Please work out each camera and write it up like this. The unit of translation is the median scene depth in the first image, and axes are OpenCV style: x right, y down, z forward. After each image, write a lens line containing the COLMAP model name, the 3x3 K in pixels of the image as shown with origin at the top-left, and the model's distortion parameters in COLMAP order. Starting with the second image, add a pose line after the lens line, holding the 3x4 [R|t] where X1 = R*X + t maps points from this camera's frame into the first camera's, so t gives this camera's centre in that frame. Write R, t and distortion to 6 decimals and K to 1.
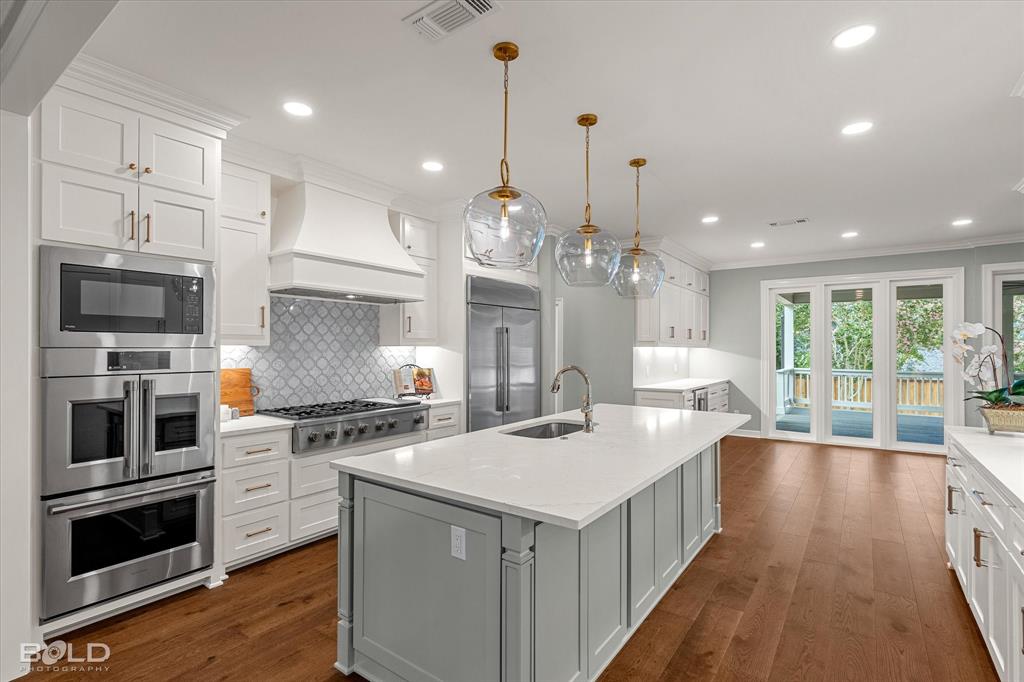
lens RADIAL K [[488.9, 0, 508.6], [0, 488.9, 343.9], [0, 0, 1]] dist [0.001037, -0.000012]
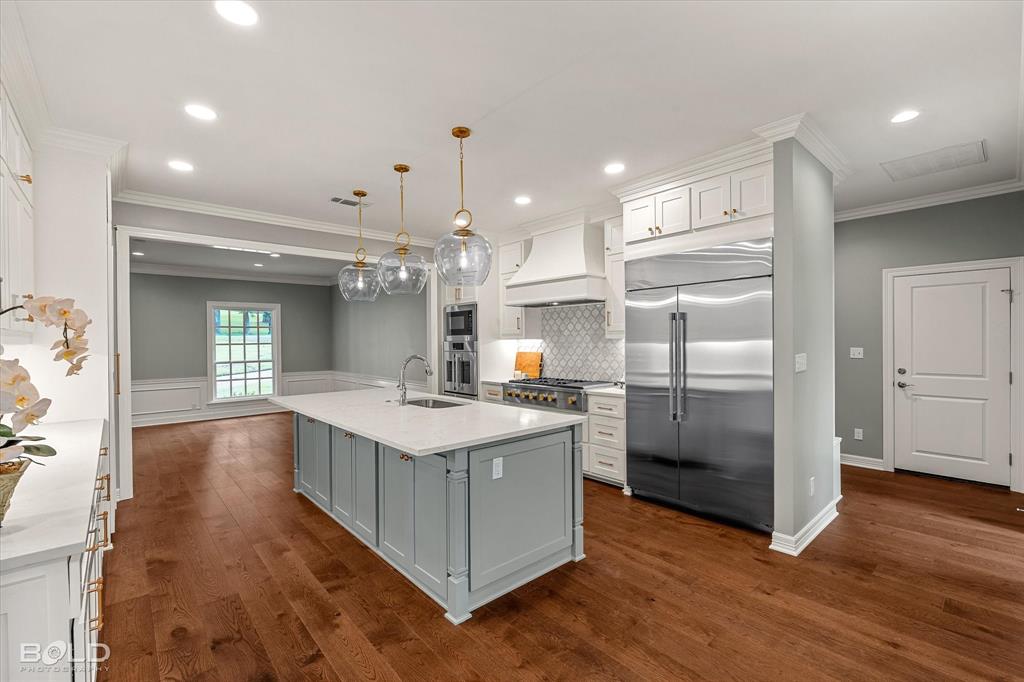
lens RADIAL K [[443.1, 0, 512.0], [0, 443.1, 341.2], [0, 0, 1]] dist [-0.001400, -0.000006]
pose [[-0.213413, 0.002710, -0.976958, 1.103665], [0.017363, 0.999849, -0.001019, 0.011311], [0.976808, -0.017180, -0.213428, 1.342924]]
